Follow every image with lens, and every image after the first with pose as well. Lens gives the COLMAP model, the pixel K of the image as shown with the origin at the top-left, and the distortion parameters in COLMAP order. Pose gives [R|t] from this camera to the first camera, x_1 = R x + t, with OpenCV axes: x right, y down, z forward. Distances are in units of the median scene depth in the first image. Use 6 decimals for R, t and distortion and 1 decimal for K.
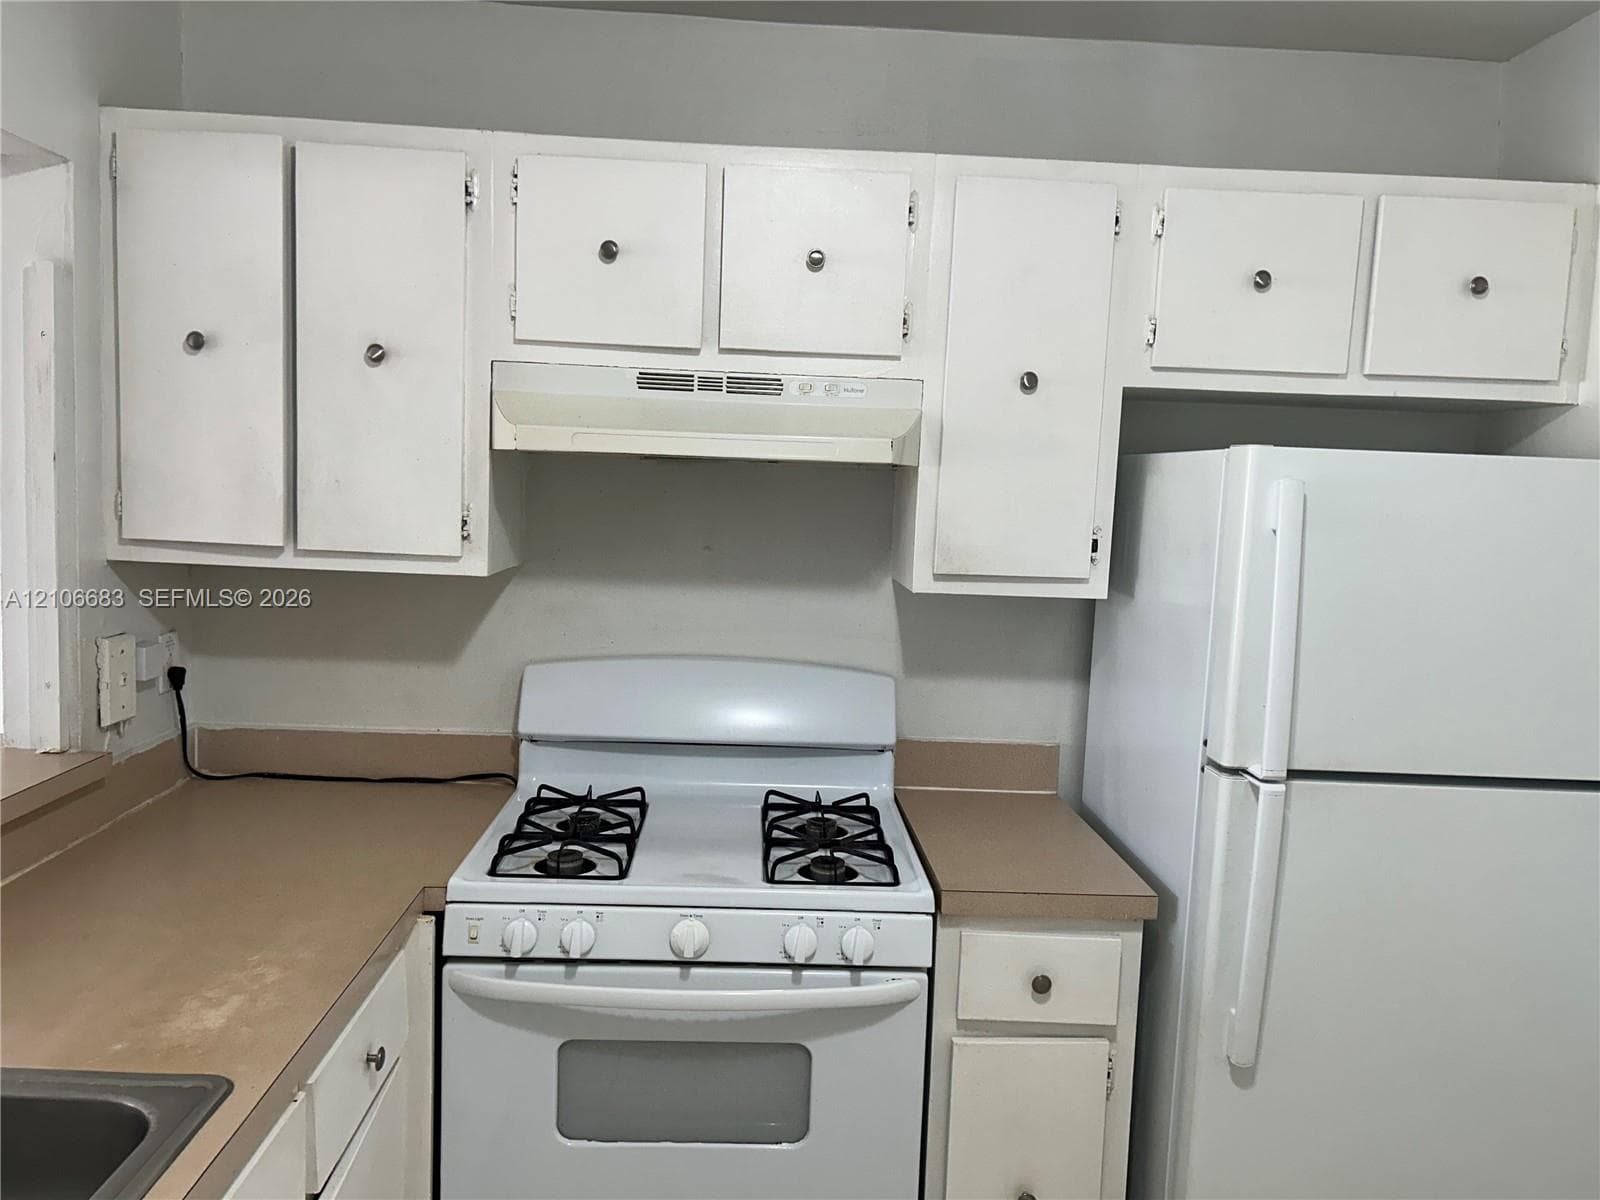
lens RADIAL K [[1193.5, 0, 789.6], [0, 1193.5, 611.0], [0, 0, 1]] dist [0.039919, -0.048883]
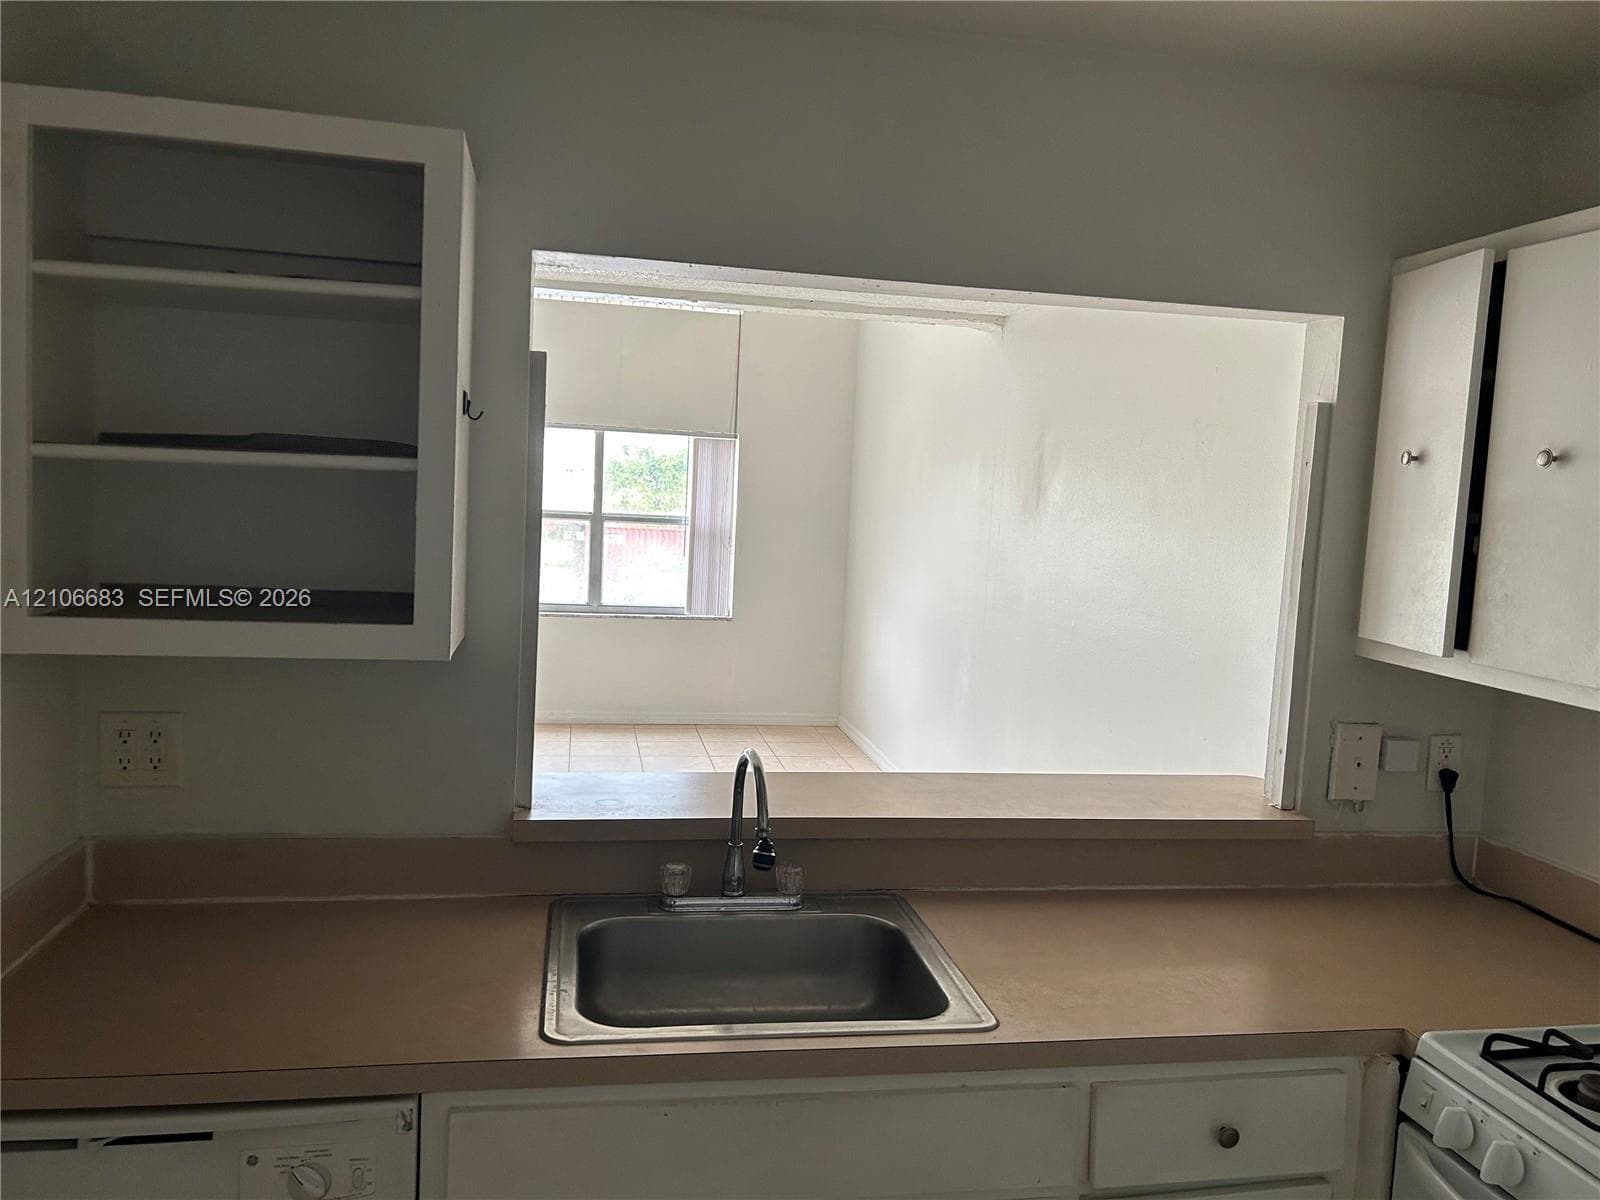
lens RADIAL K [[1193.5, 0, 794.3], [0, 1193.5, 587.3], [0, 0, 1]] dist [0.039919, -0.048883]
pose [[0.138768, 0.040226, -0.989508, 0.481468], [-0.151804, 0.988230, 0.018886, -0.047545], [0.978621, 0.147591, 0.143242, 0.321918]]
